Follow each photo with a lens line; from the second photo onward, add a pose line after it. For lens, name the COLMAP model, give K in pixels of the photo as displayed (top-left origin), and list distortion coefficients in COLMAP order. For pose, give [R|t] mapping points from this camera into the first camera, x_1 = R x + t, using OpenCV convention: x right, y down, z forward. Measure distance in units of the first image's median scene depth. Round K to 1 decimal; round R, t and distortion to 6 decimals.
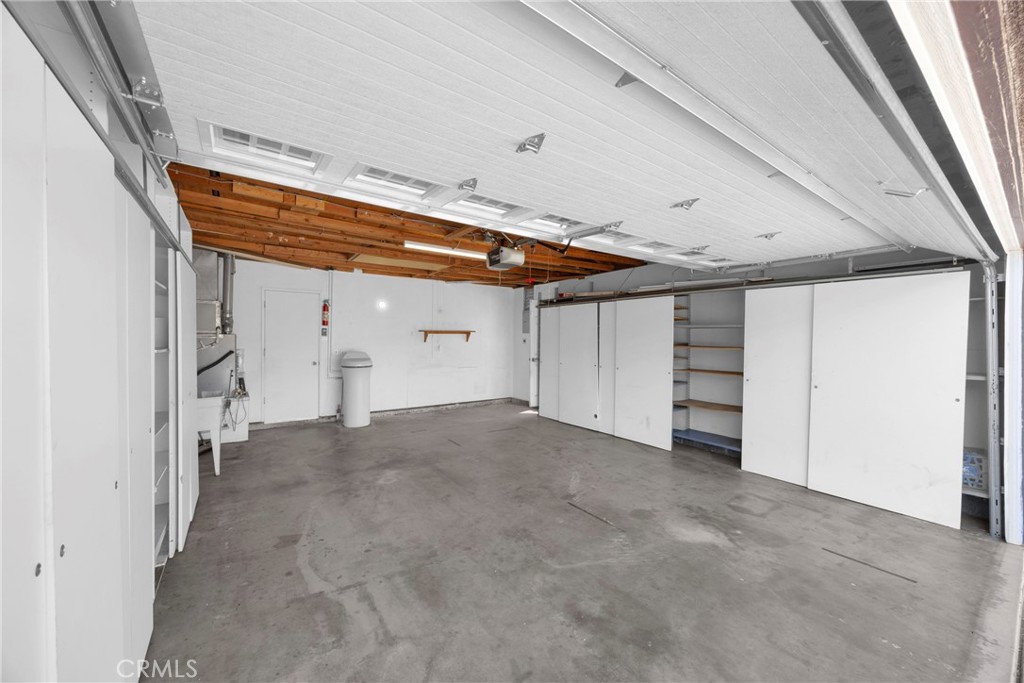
lens RADIAL K [[386.6, 0, 513.4], [0, 386.6, 341.1], [0, 0, 1]] dist [-0.002567, -0.000171]
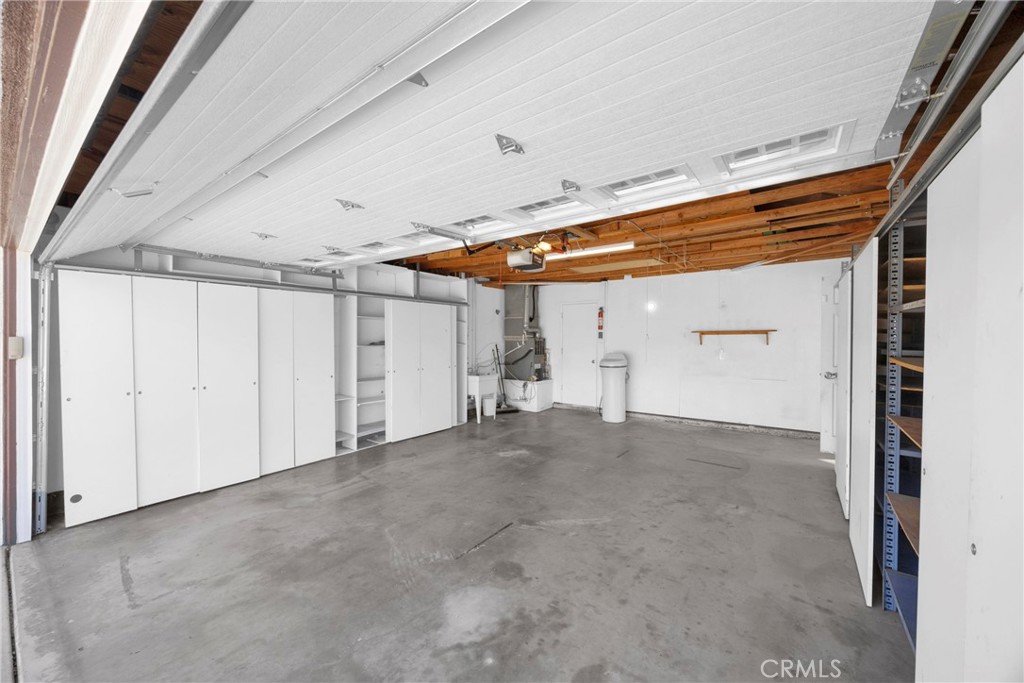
lens RADIAL K [[386.6, 0, 511.0], [0, 386.6, 341.1], [0, 0, 1]] dist [-0.002567, -0.000171]
pose [[0.300424, -0.001972, -0.953804, 0.964116], [-0.002766, 0.999992, -0.002938, -0.003388], [0.953802, 0.003521, 0.300416, 0.698749]]
